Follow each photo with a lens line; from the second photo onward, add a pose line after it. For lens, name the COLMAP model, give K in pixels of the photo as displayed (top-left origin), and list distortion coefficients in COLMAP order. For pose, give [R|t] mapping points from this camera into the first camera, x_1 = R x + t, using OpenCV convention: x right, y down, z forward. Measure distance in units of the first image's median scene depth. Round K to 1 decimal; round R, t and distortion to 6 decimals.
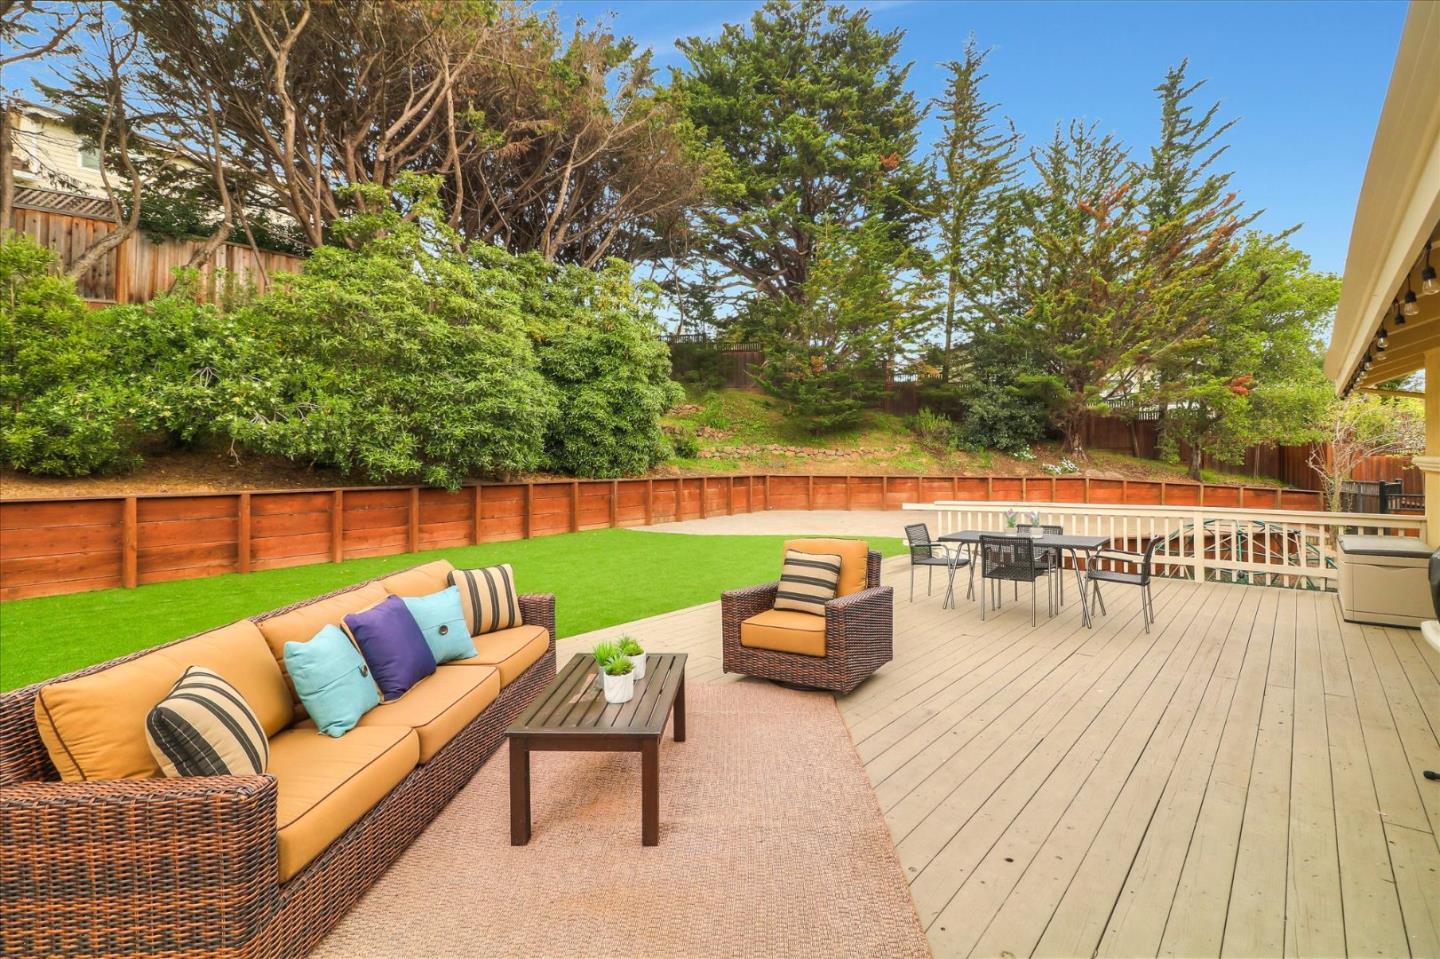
lens RADIAL K [[665.9, 0, 720.1], [0, 665.9, 465.0], [0, 0, 1]] dist [0.000771, -0.000597]
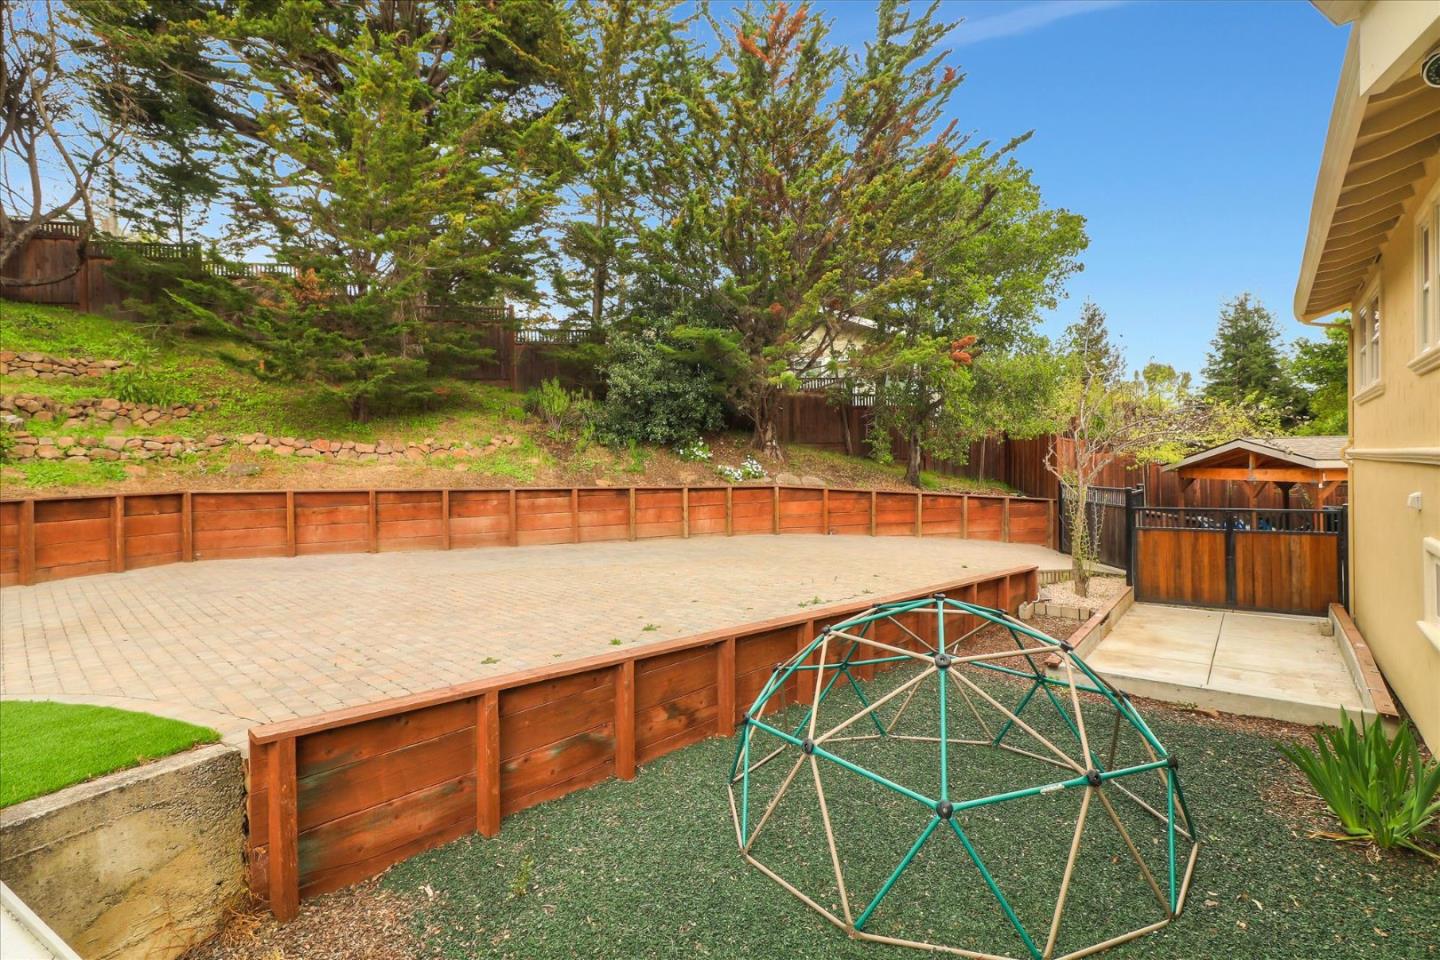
lens RADIAL K [[702.5, 0, 729.5], [0, 702.5, 466.6], [0, 0, 1]] dist [0.002677, -0.000226]
pose [[0.945226, -0.007303, 0.326334, 0.268009], [0.006455, 0.999972, 0.003684, -0.003243], [-0.326352, -0.001376, 0.945247, 0.331853]]
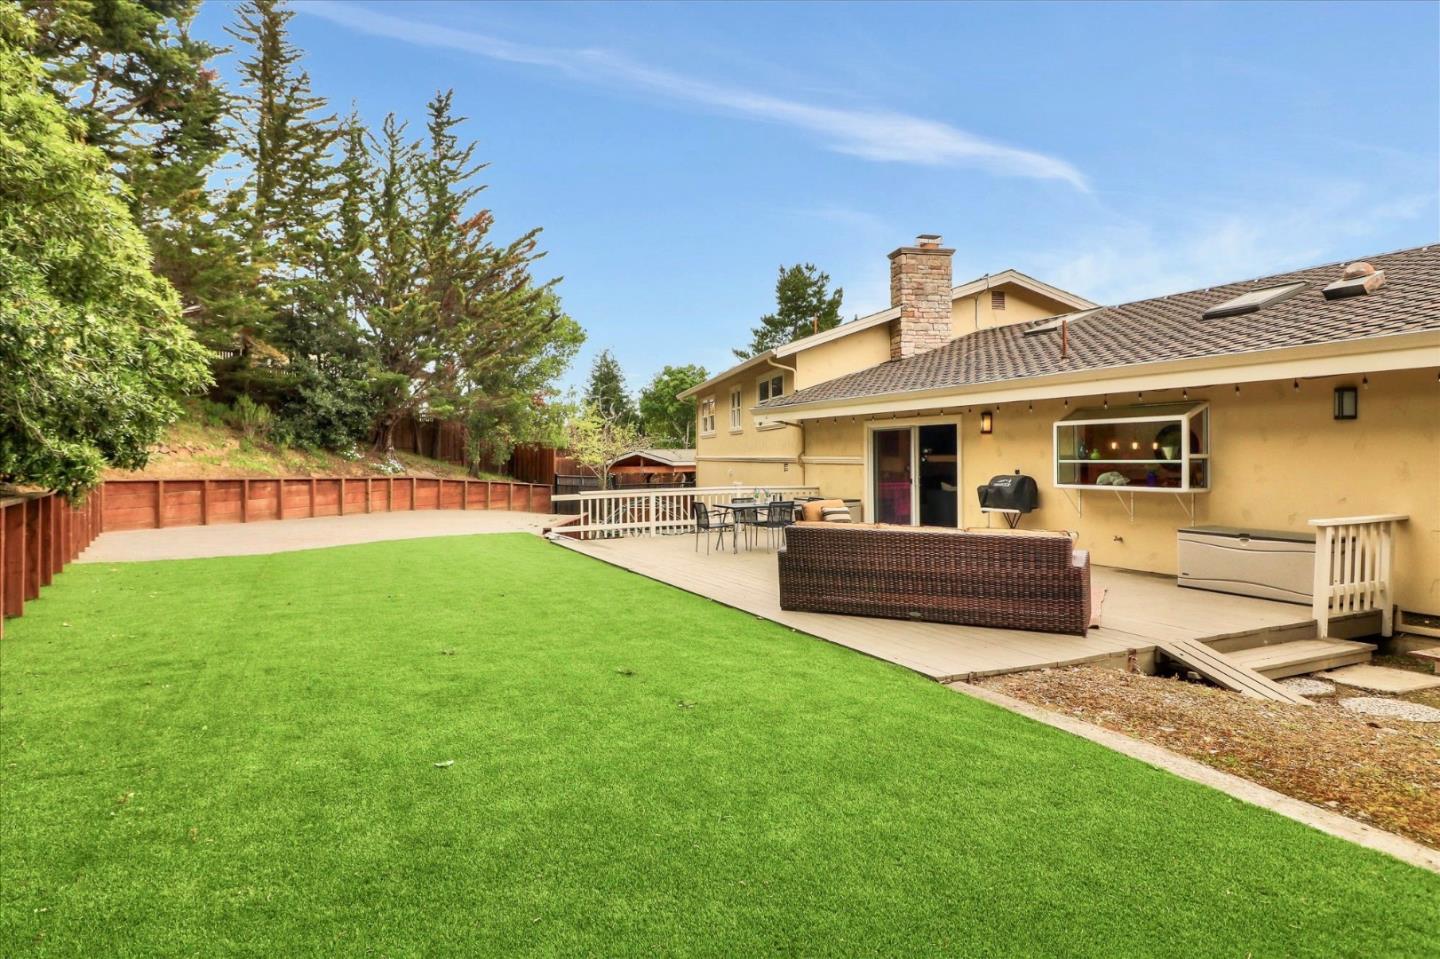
lens RADIAL K [[917.9, 0, 720.0], [0, 917.9, 479.5], [0, 0, 1]] dist [0.000696, -0.000409]
pose [[0.383966, -0.016815, 0.923194, -0.551803], [0.012639, 0.999836, 0.012955, 0.009620], [-0.923261, 0.006694, 0.384116, 0.029688]]
